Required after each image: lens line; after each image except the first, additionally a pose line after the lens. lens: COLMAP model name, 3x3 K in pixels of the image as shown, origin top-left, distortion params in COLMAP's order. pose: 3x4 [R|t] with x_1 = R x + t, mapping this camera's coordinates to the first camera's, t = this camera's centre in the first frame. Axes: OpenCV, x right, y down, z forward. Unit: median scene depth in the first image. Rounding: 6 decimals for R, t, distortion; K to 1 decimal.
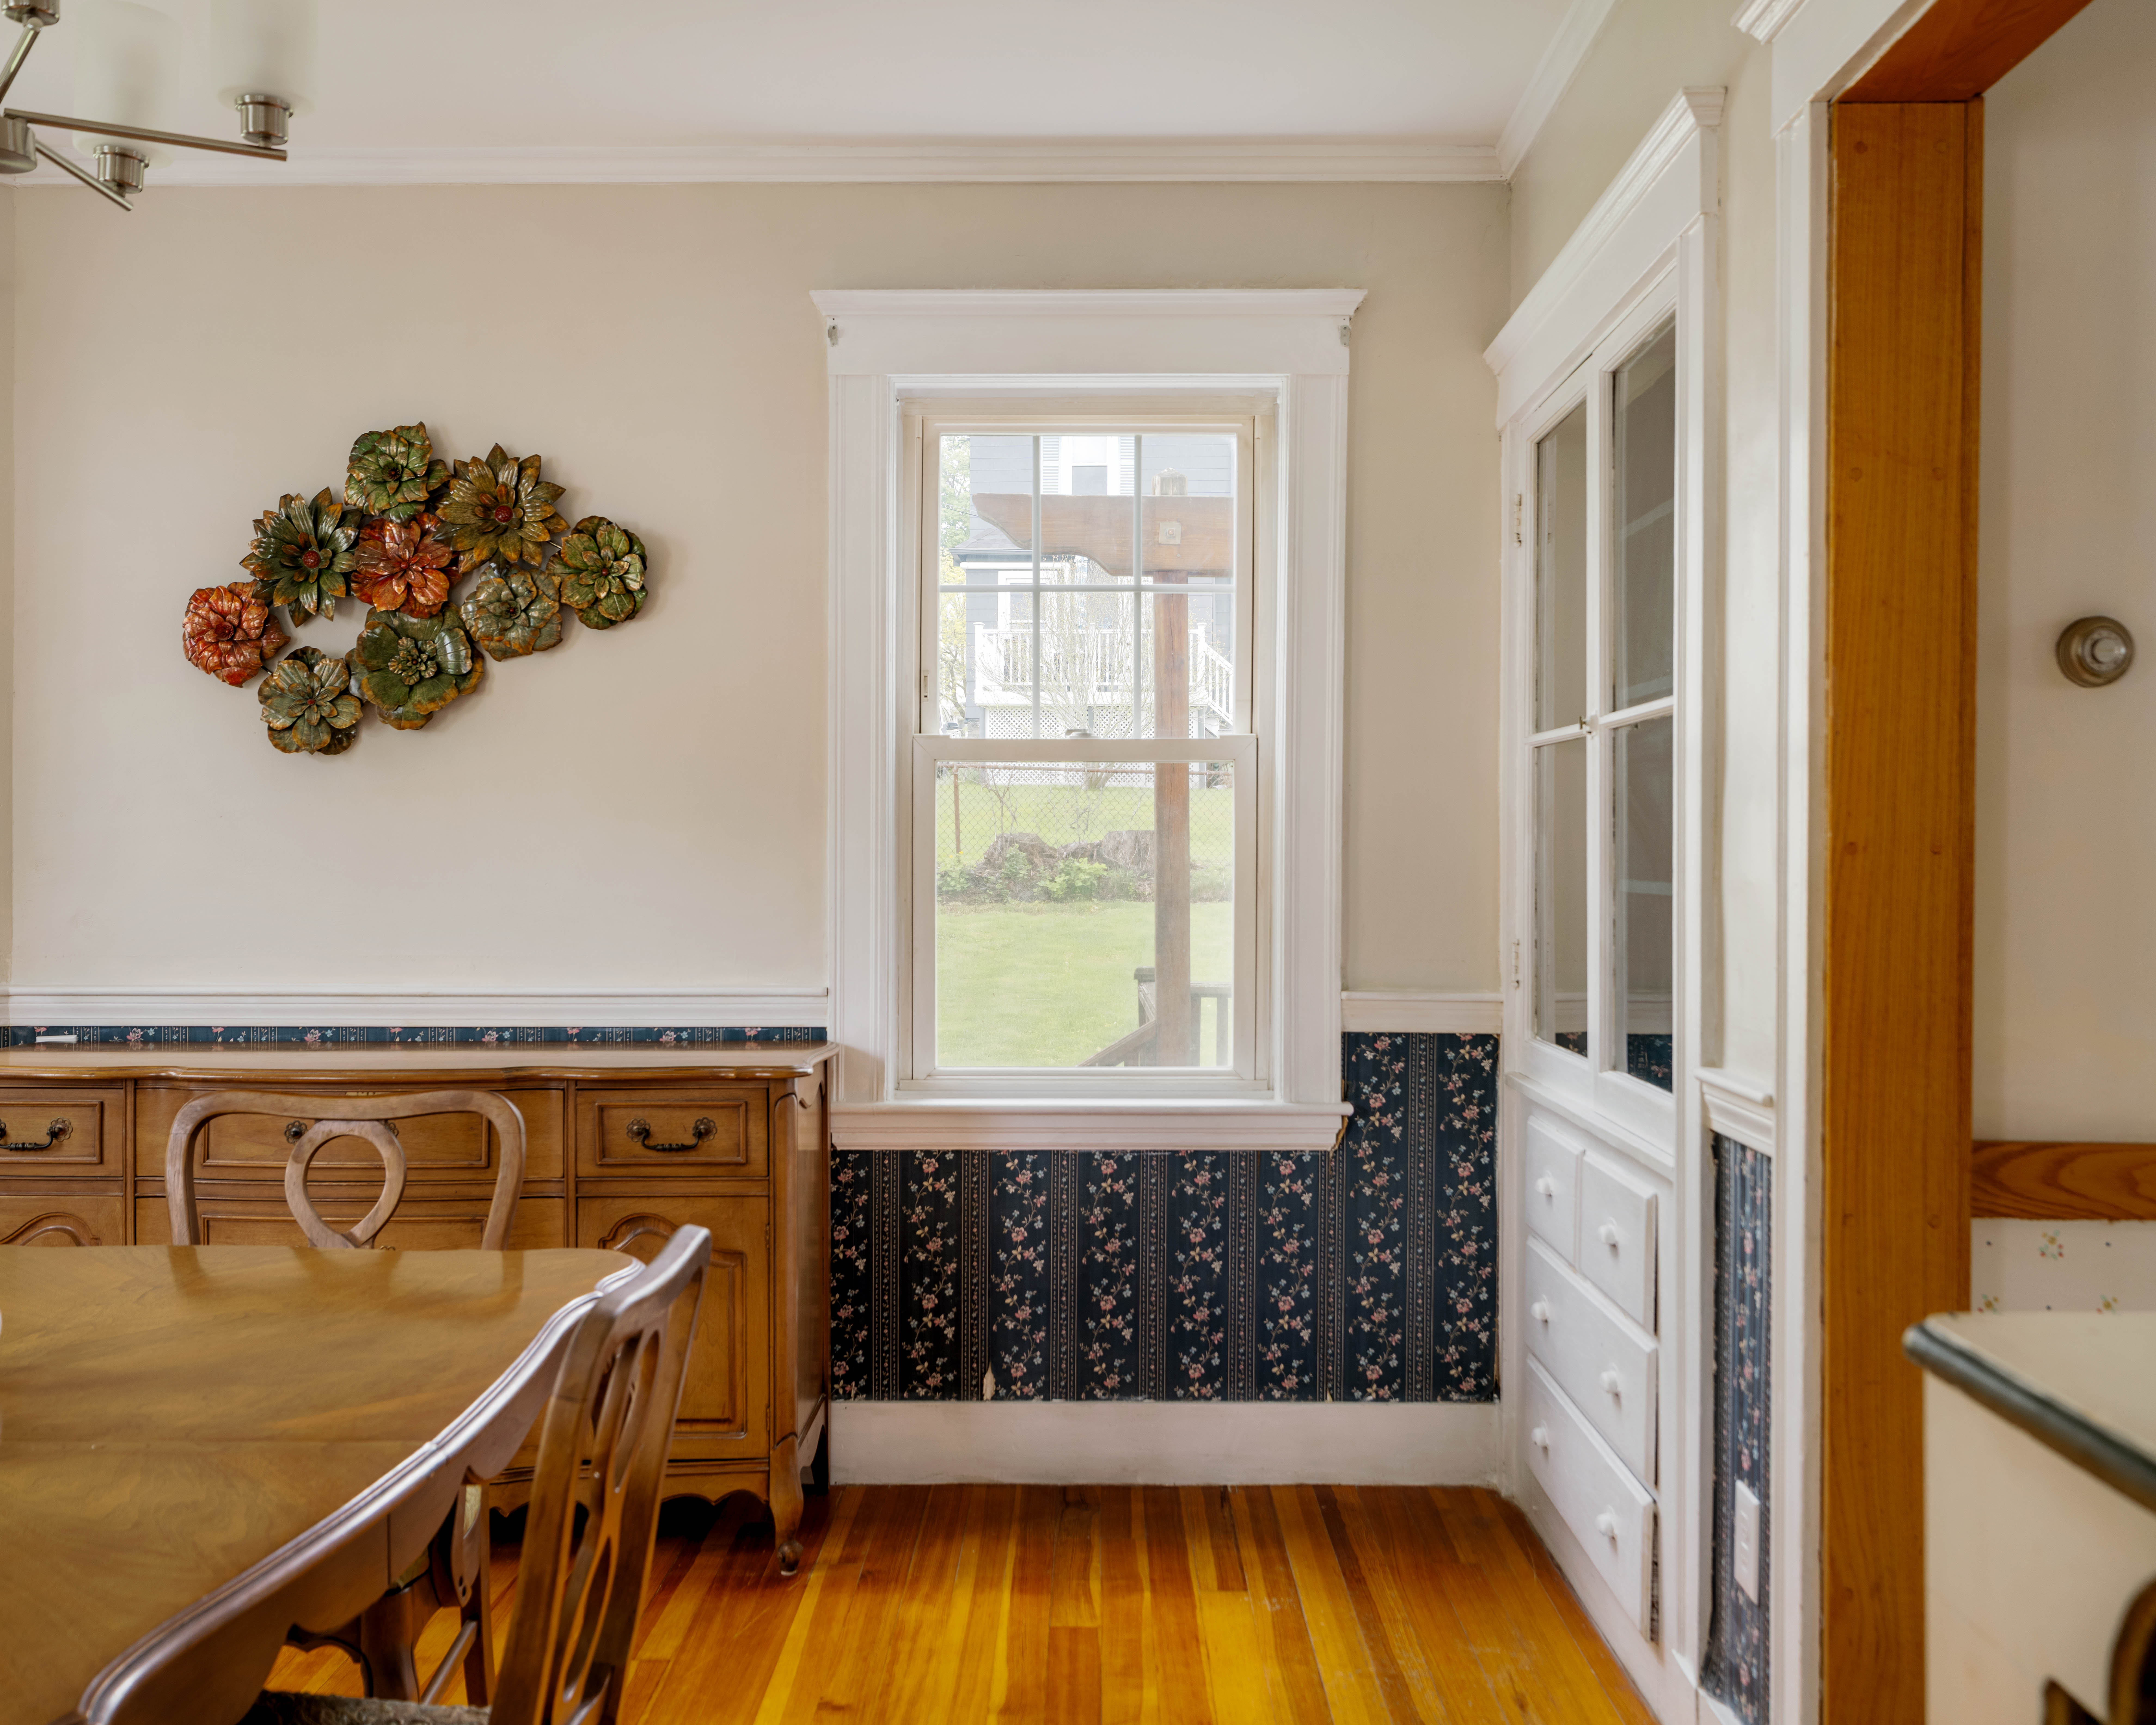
lens RADIAL K [[1927.4, 0, 1080.1], [0, 1927.4, 859.0], [0, 0, 1]] dist [-0.005123, 0.005333]
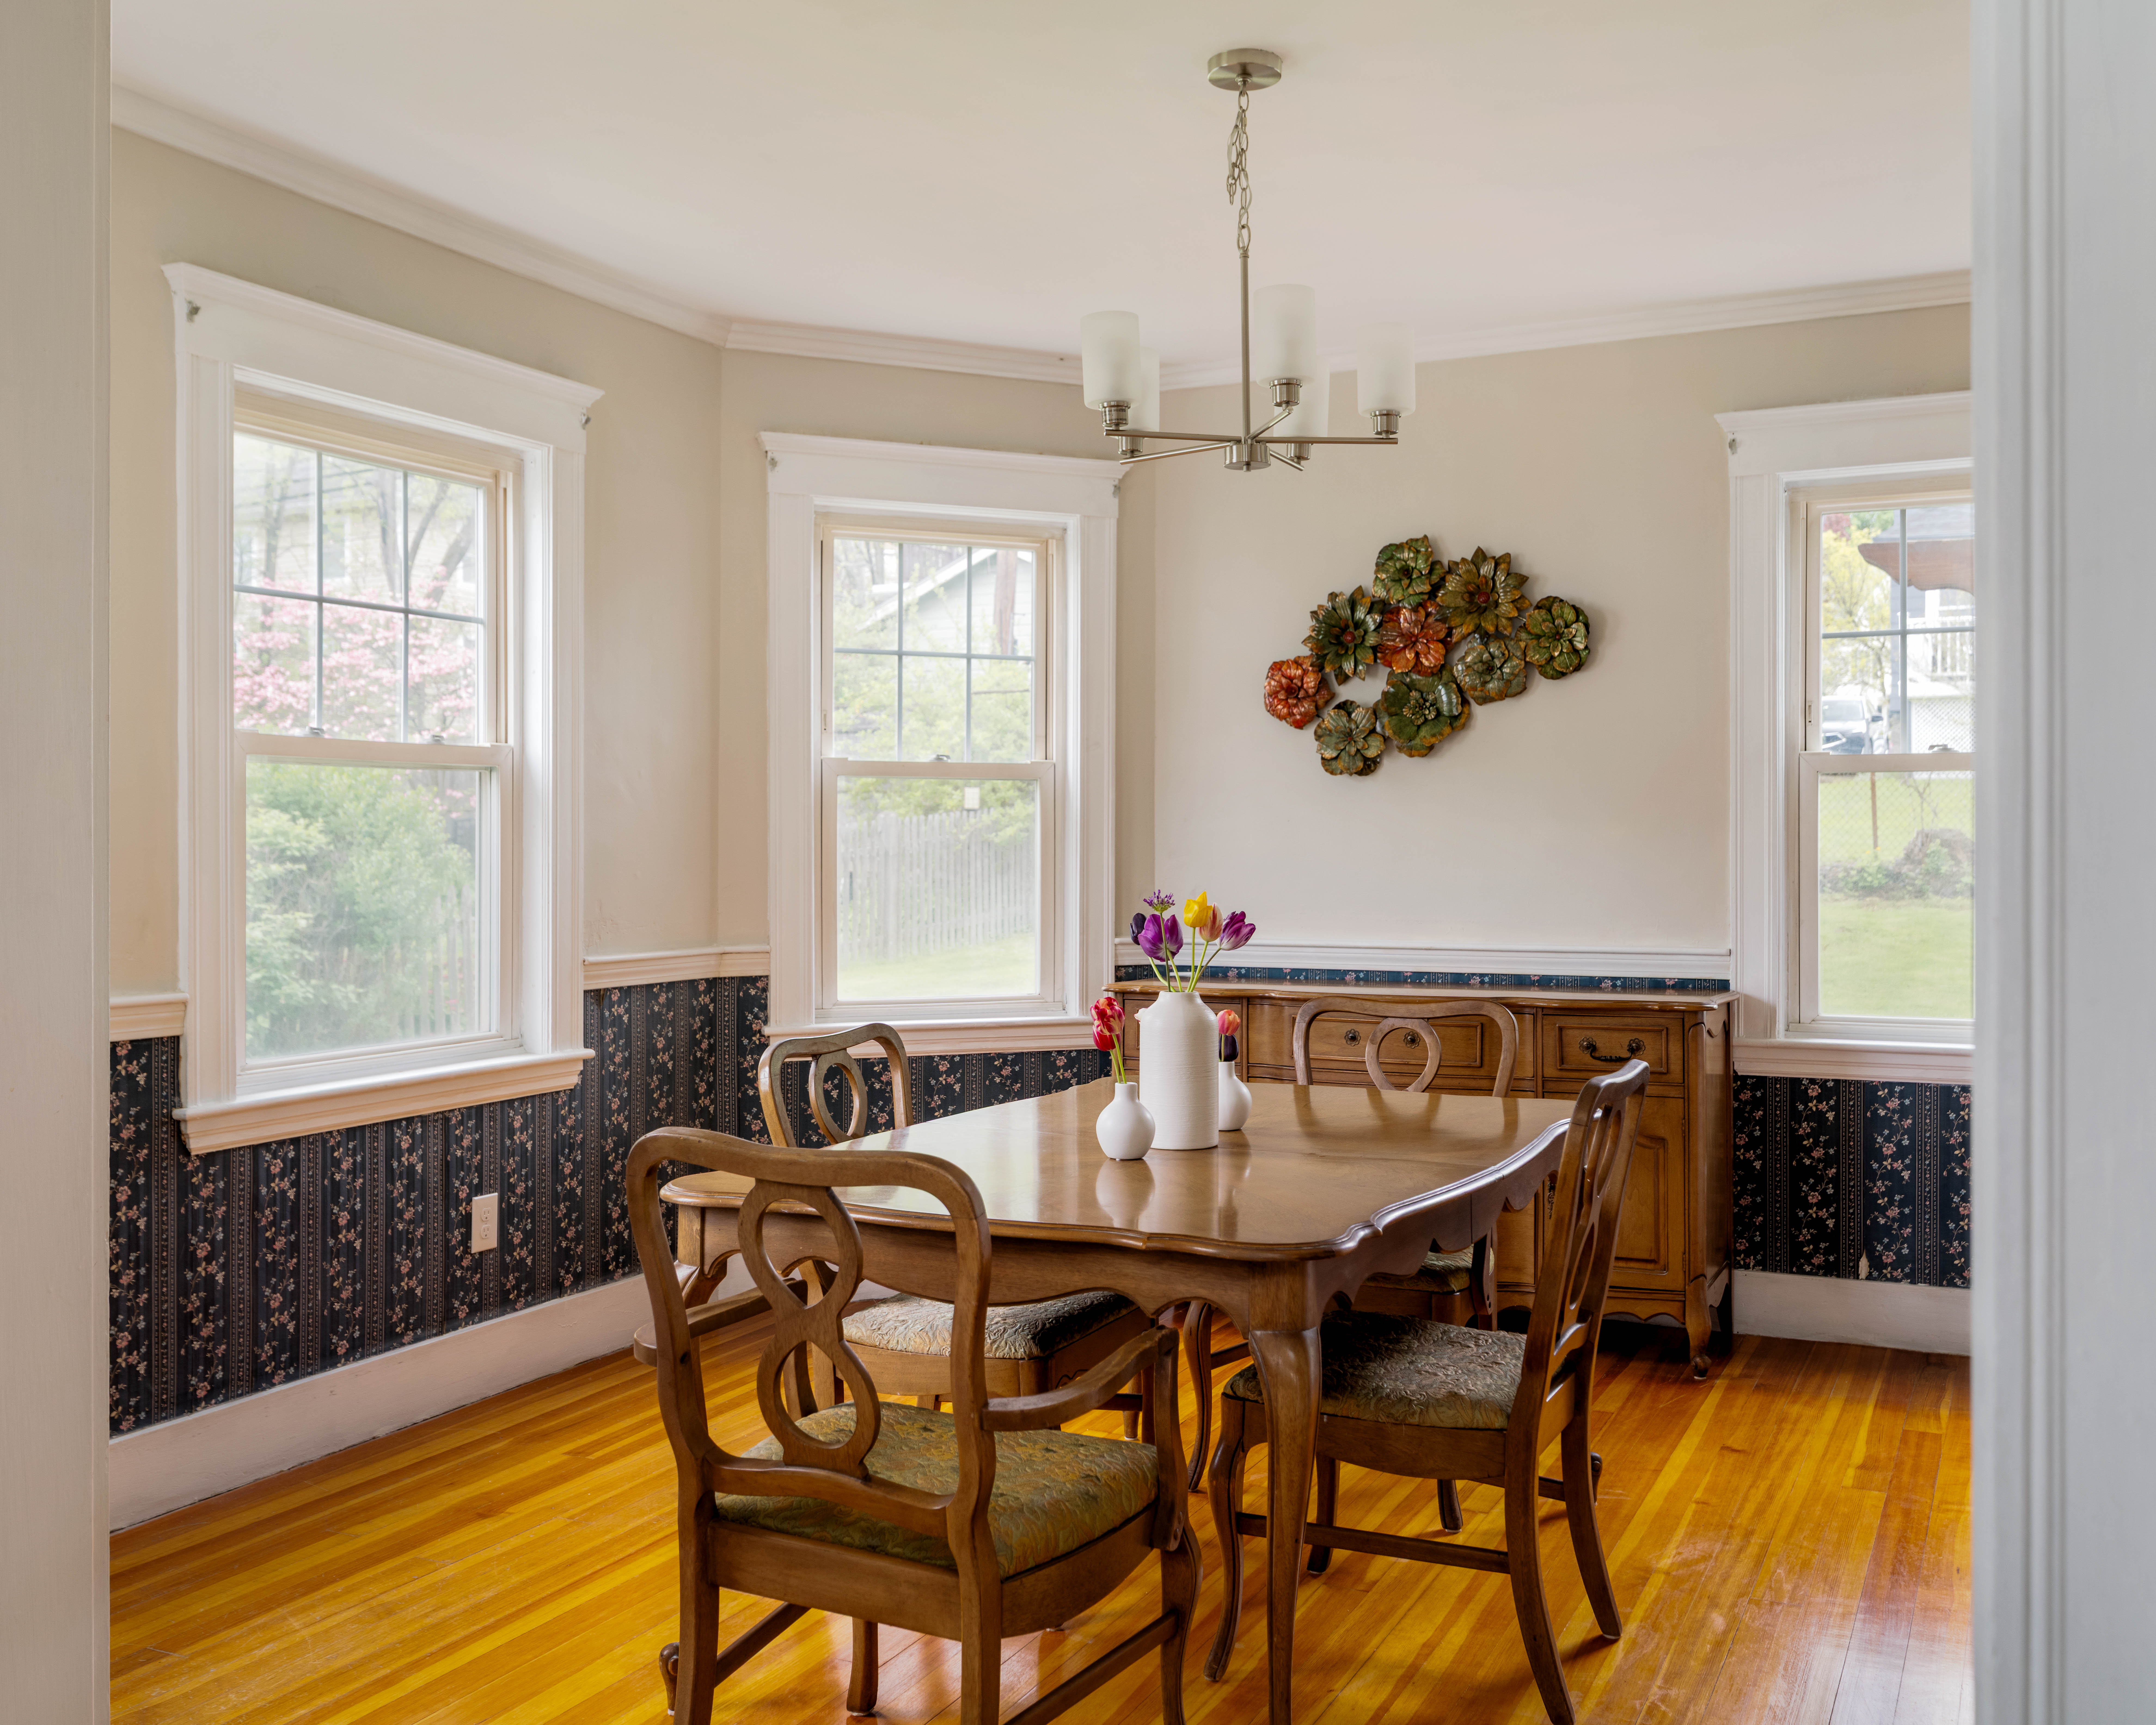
lens RADIAL K [[1927.4, 0, 1142.2], [0, 1927.4, 834.5], [0, 0, 1]] dist [-0.005123, 0.005333]
pose [[0.907446, -0.004566, -0.420144, 0.054777], [-0.000264, 0.999935, -0.011438, 0.004595], [0.420168, 0.010490, 0.907386, -0.343019]]
